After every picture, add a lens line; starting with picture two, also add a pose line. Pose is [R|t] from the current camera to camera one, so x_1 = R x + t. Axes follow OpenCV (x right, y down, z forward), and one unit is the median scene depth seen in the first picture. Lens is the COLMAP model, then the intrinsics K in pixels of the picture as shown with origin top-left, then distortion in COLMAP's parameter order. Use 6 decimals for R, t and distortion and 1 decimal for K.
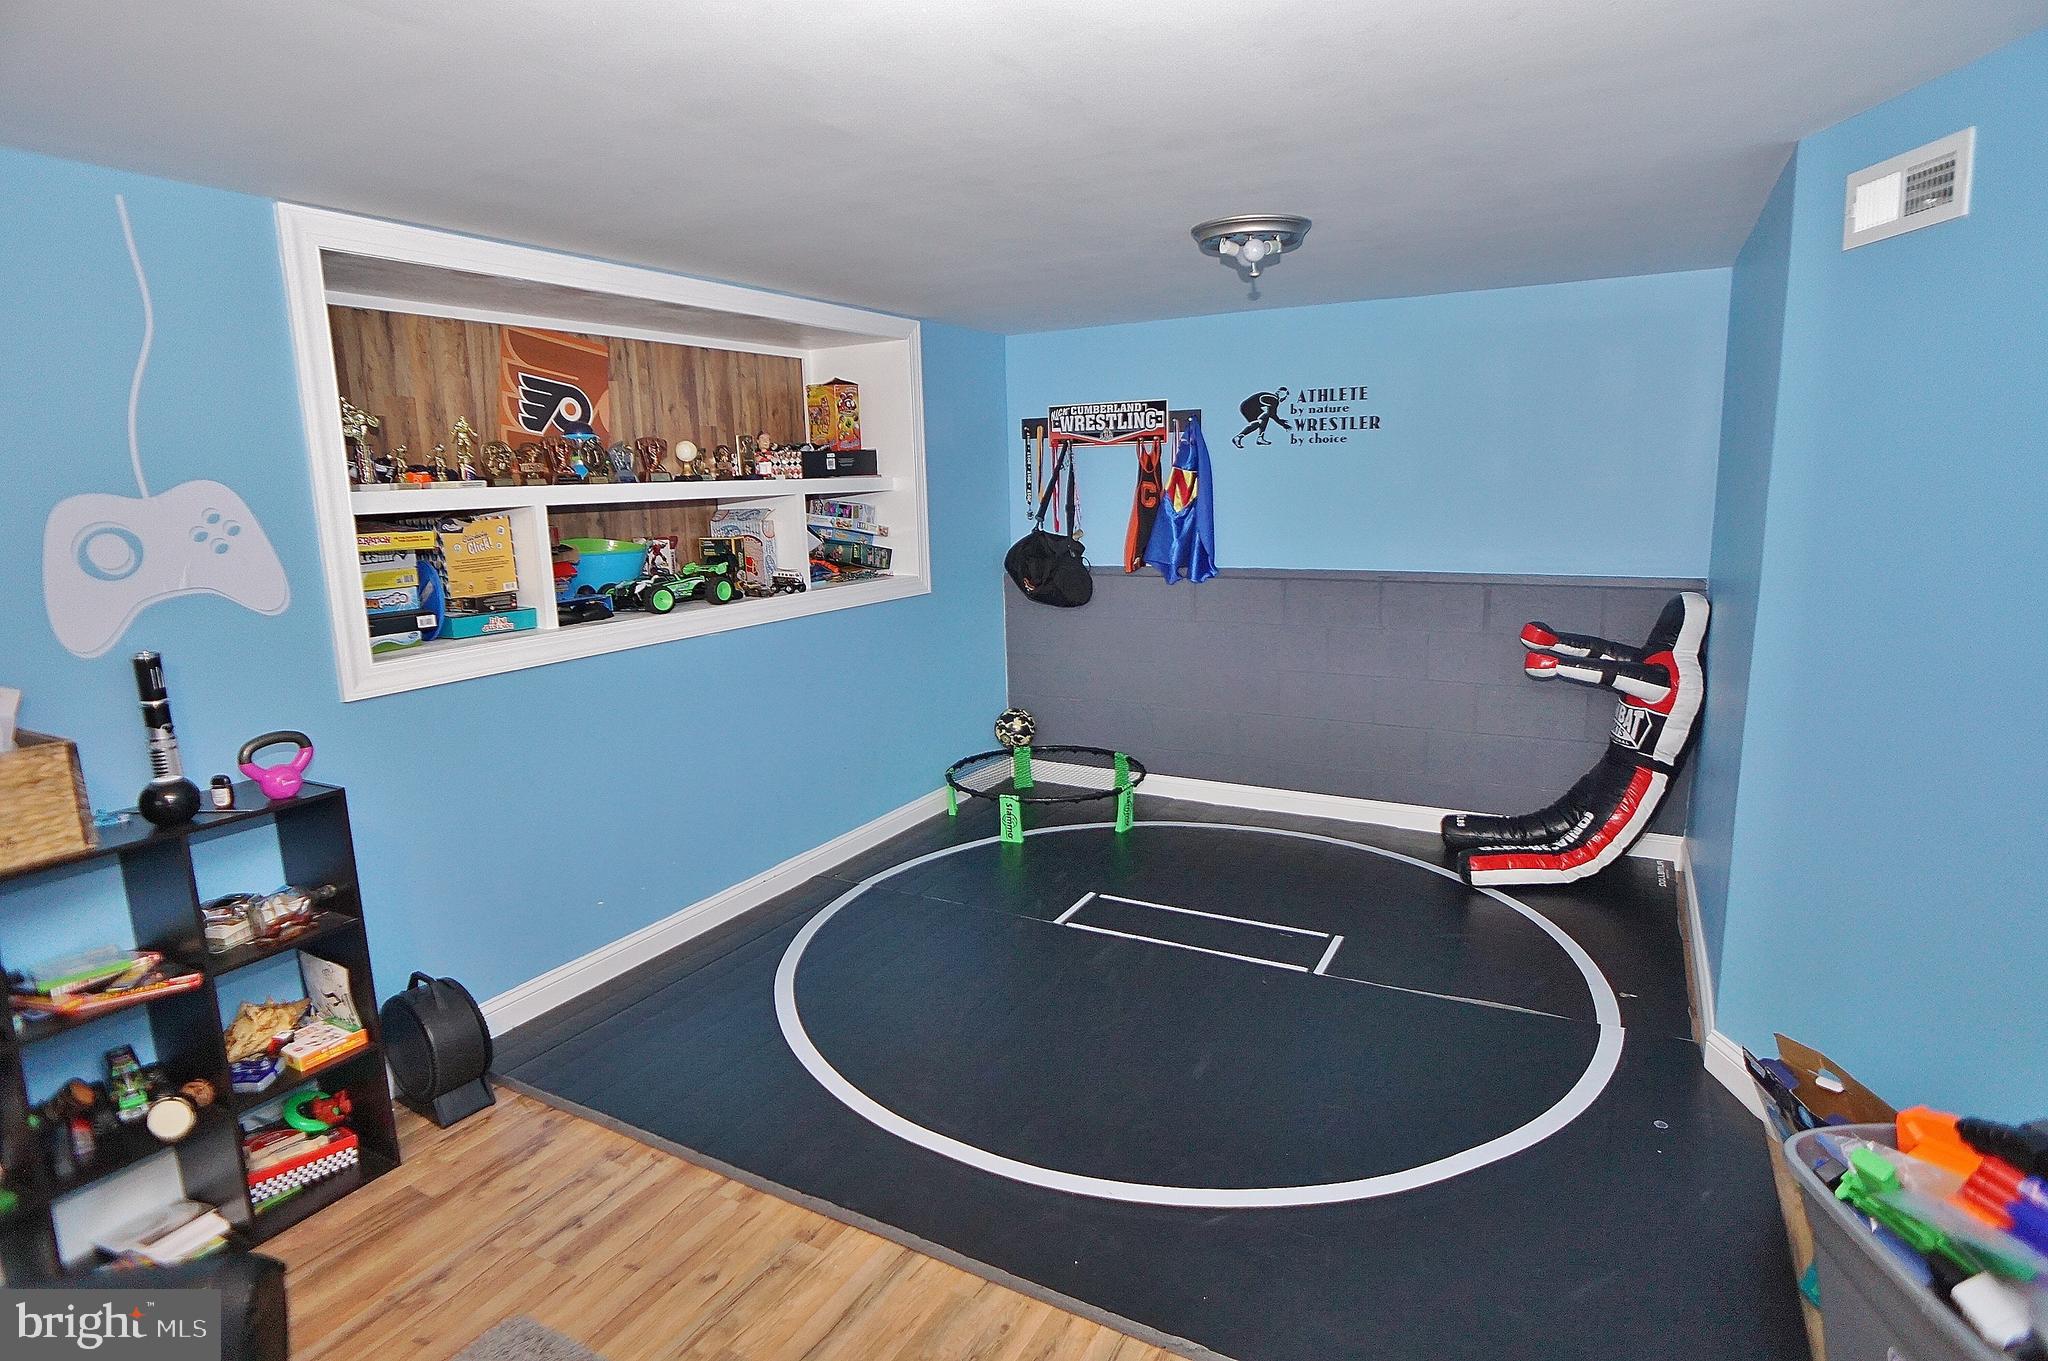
lens RADIAL K [[1083.2, 0, 1017.0], [0, 1083.2, 684.3], [0, 0, 1]] dist [-0.035971, 0.018086]
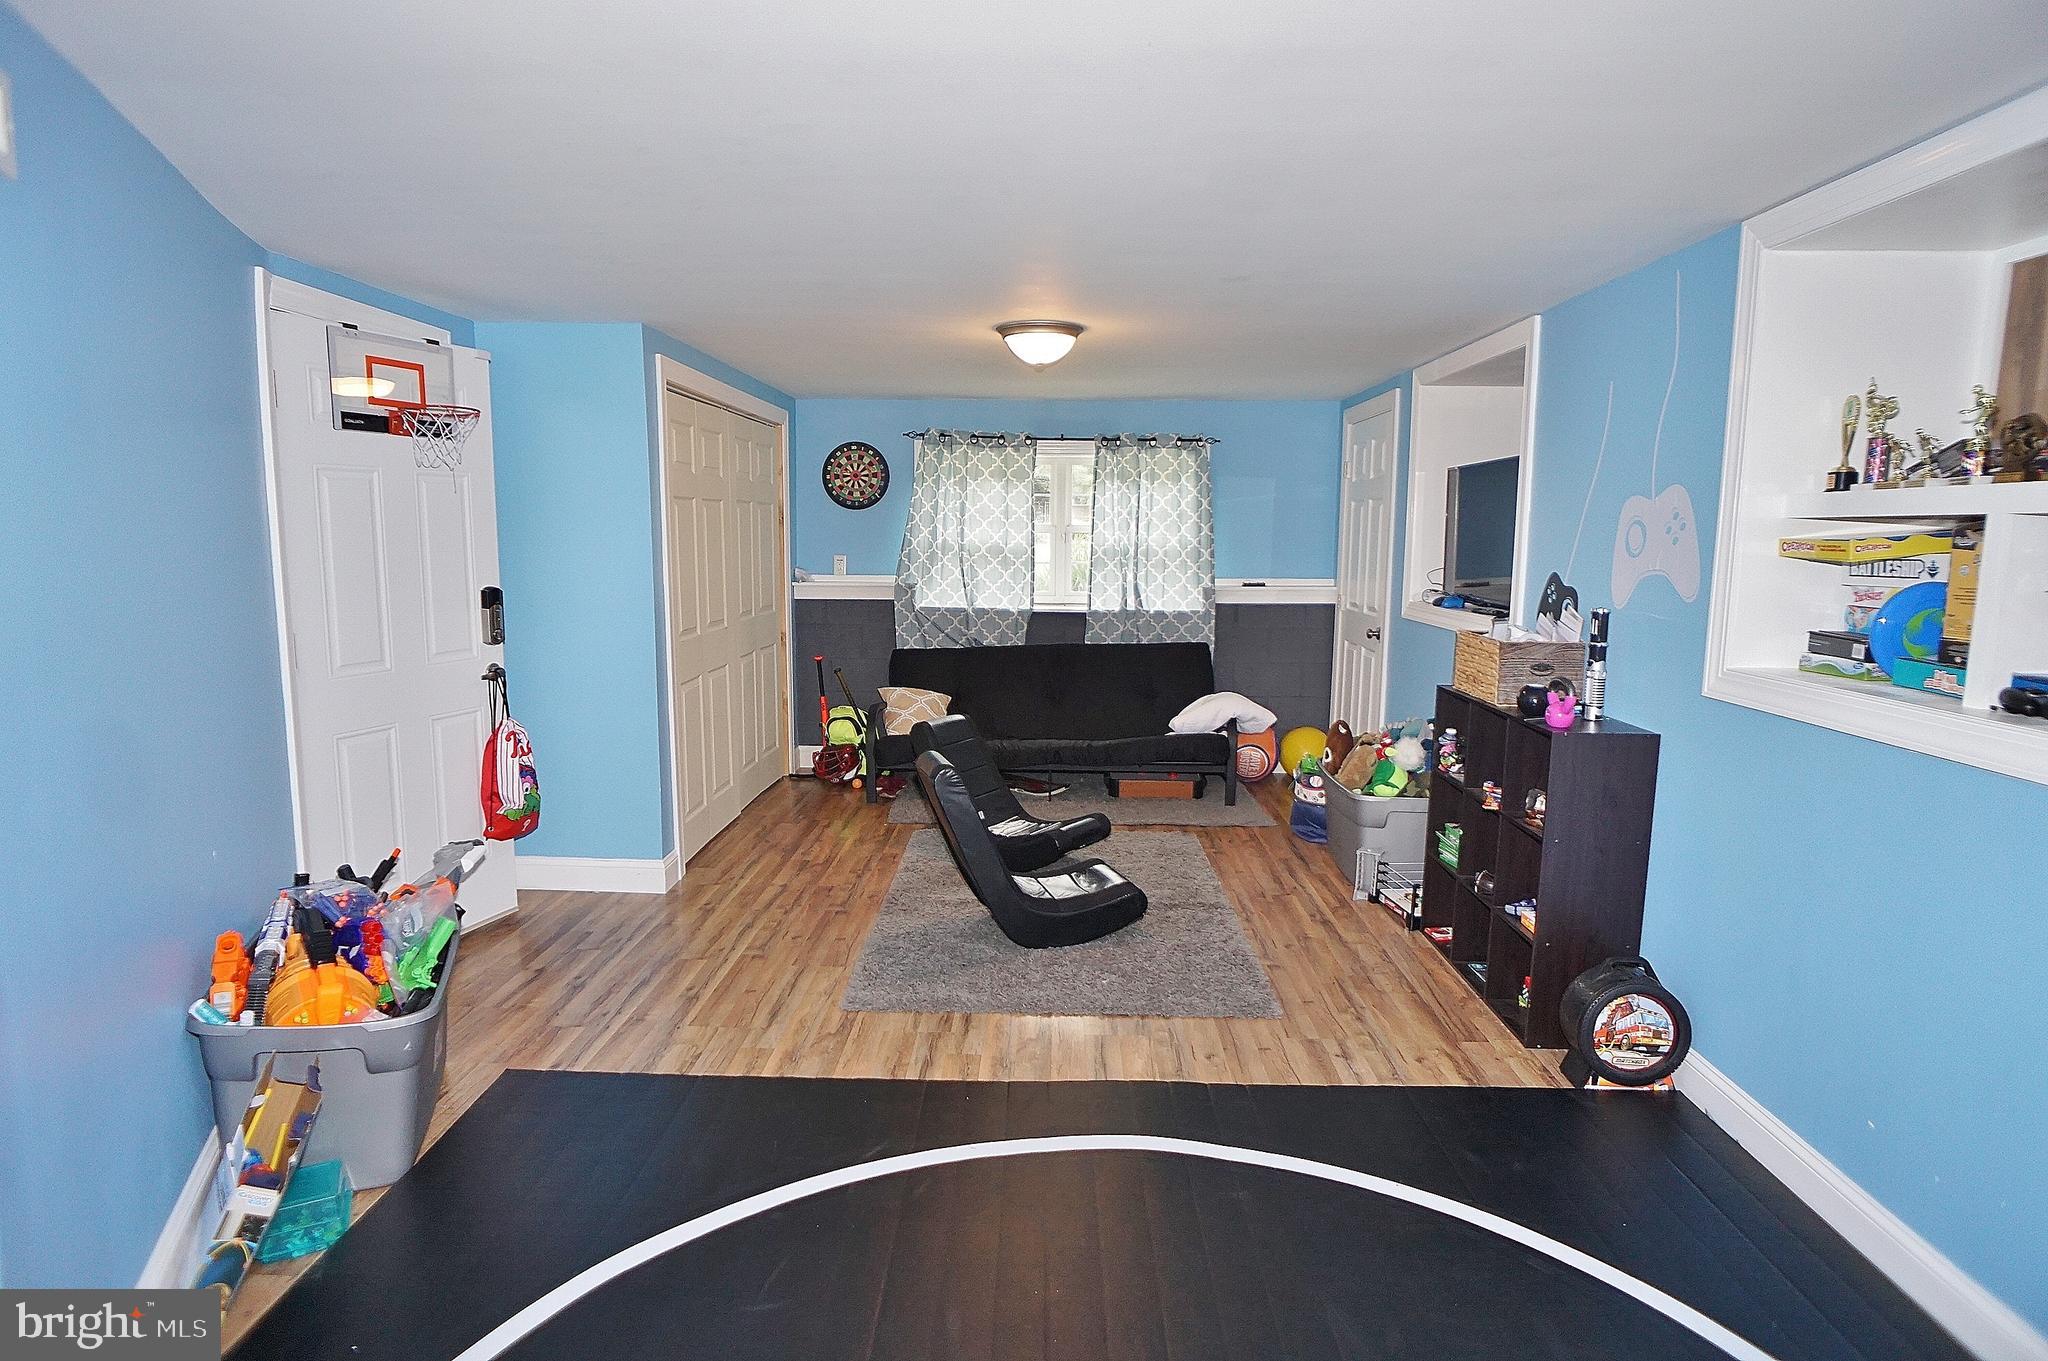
lens RADIAL K [[1083.2, 0, 1015.9], [0, 1083.2, 670.2], [0, 0, 1]] dist [-0.035971, 0.018086]
pose [[-0.885177, 0.084104, -0.457590, 0.363439], [-0.068822, 0.949036, 0.307562, -0.231070], [0.460136, 0.303739, -0.834277, 1.277553]]
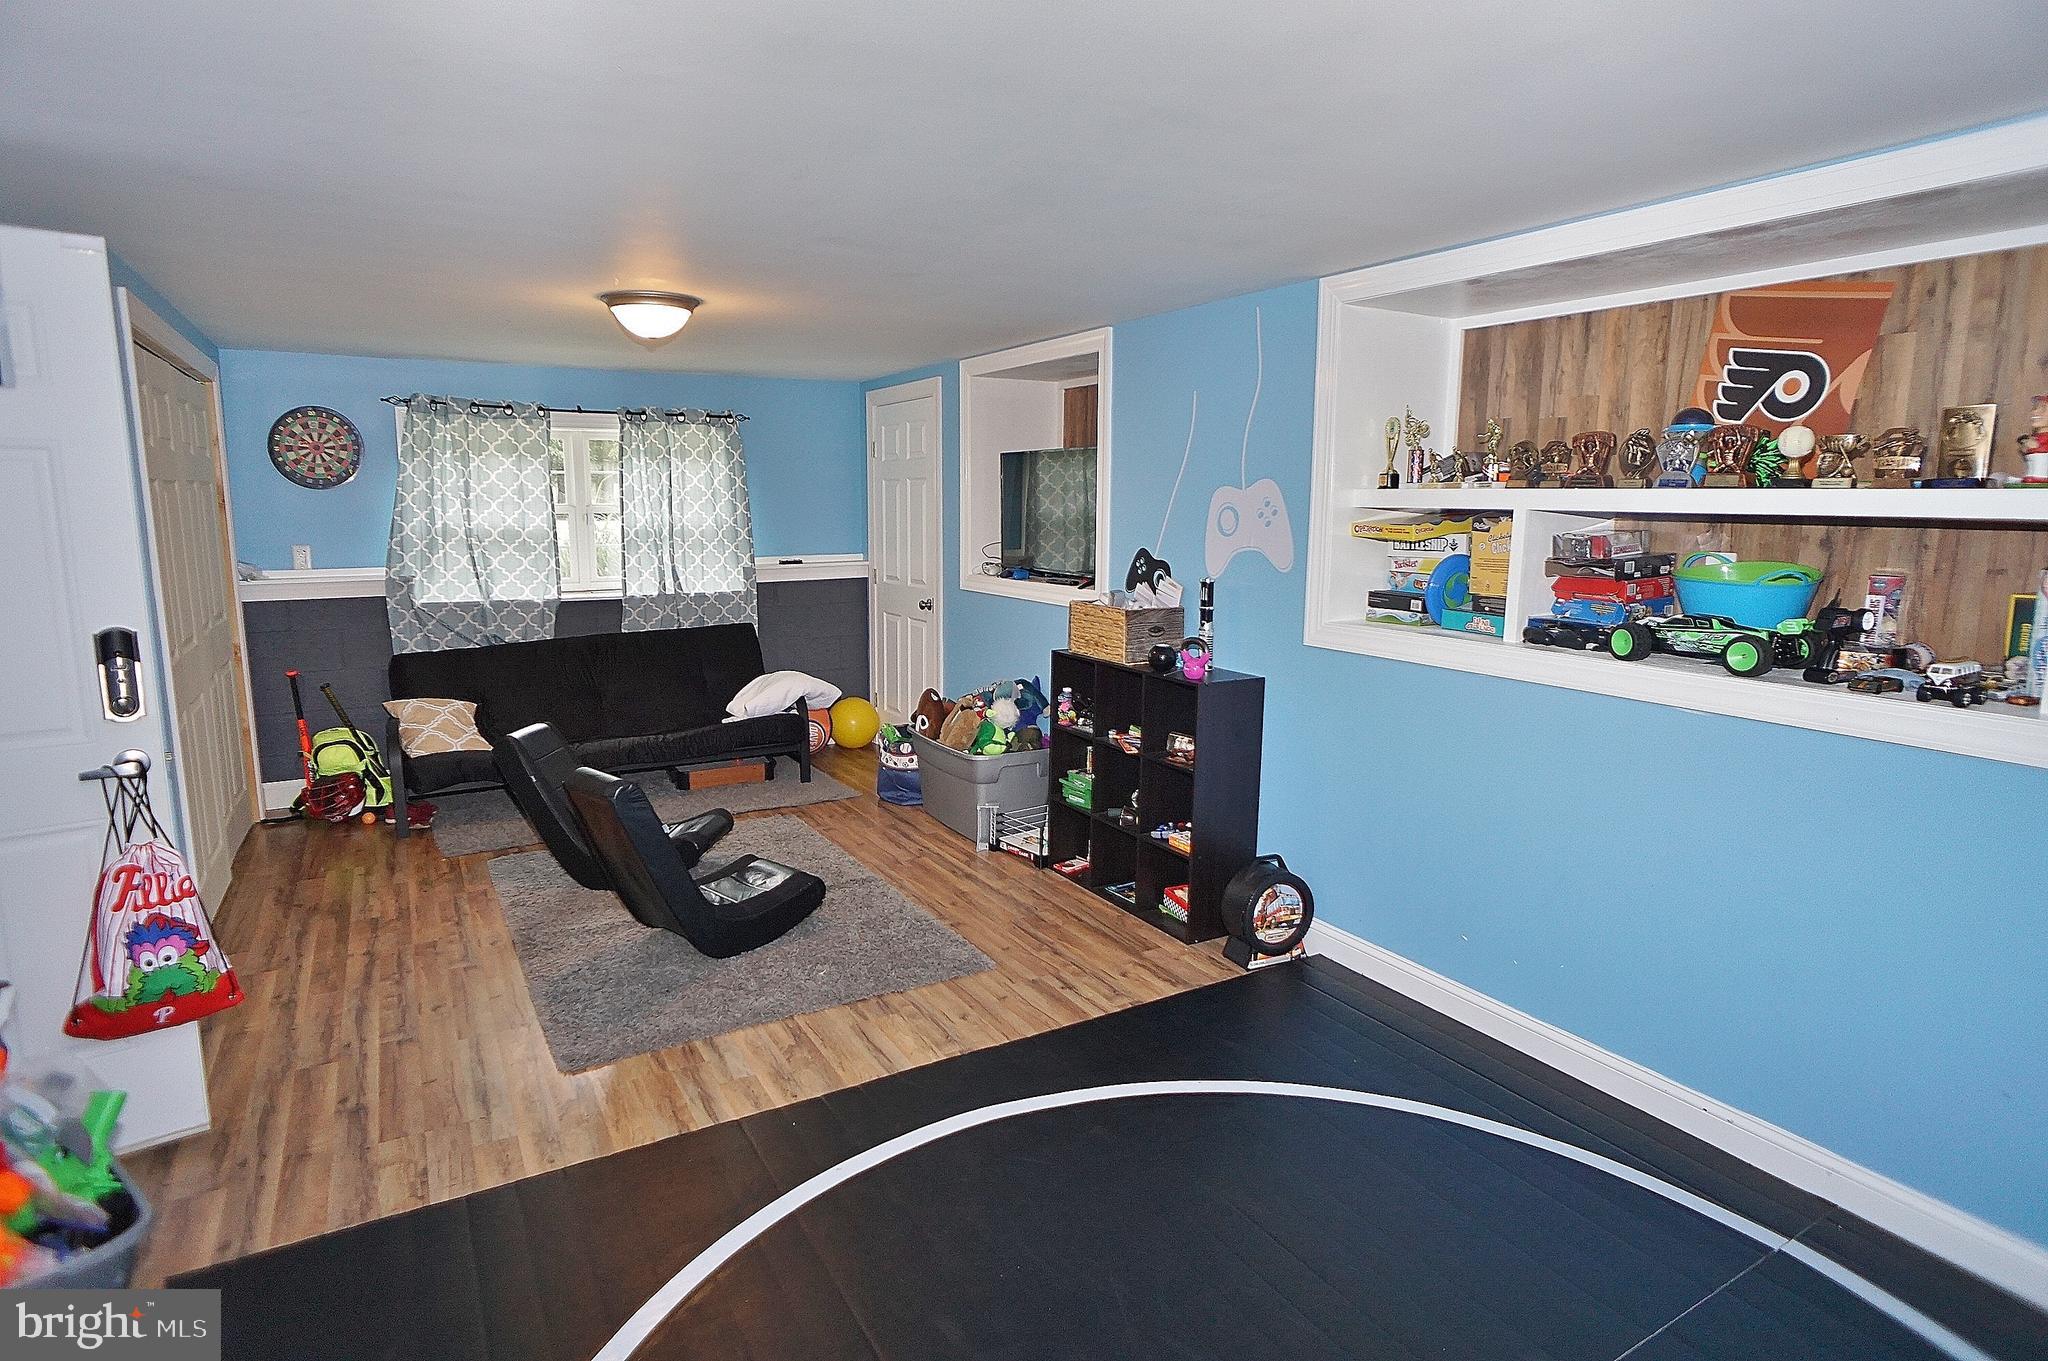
lens RADIAL K [[1083.2, 0, 1013.2], [0, 1083.2, 670.9], [0, 0, 1]] dist [-0.035971, 0.018086]
pose [[-0.505526, 0.164877, -0.846912, 0.586608], [-0.151611, 0.949325, 0.275312, -0.221857], [0.849387, 0.267579, -0.454911, 1.080527]]
